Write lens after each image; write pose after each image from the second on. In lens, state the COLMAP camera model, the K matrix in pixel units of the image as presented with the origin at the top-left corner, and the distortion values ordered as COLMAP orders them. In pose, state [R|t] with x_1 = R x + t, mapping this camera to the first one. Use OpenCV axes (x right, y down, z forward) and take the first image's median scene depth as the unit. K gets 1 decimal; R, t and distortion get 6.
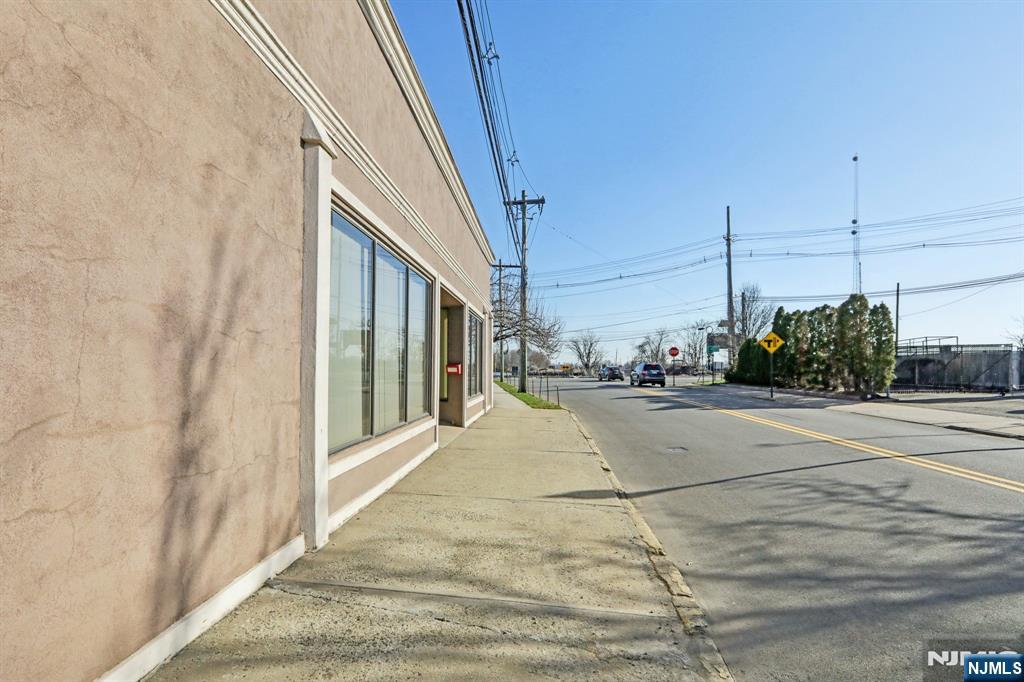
lens RADIAL K [[458.1, 0, 512.0], [0, 458.1, 341.0], [0, 0, 1]] dist [0.000543, 0.000282]
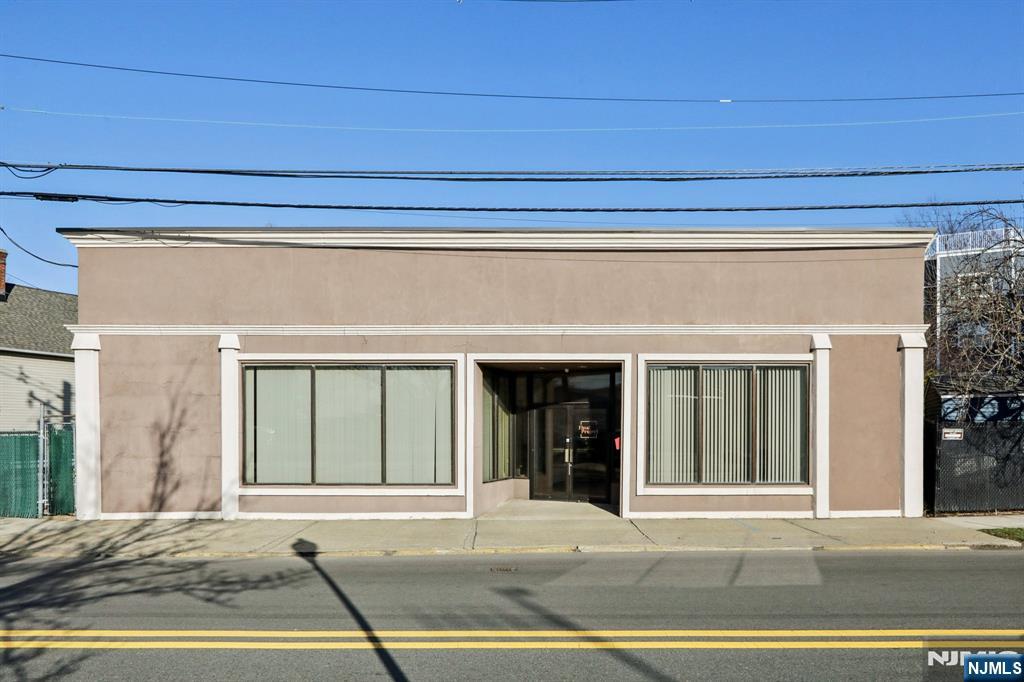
lens RADIAL K [[709.2, 0, 535.2], [0, 709.2, 338.4], [0, 0, 1]] dist [-0.003385, -0.002017]
pose [[0.070834, -0.119105, -0.990352, 4.528783], [0.061329, 0.991487, -0.114855, 0.077709], [0.995601, -0.052601, 0.077535, 3.127397]]
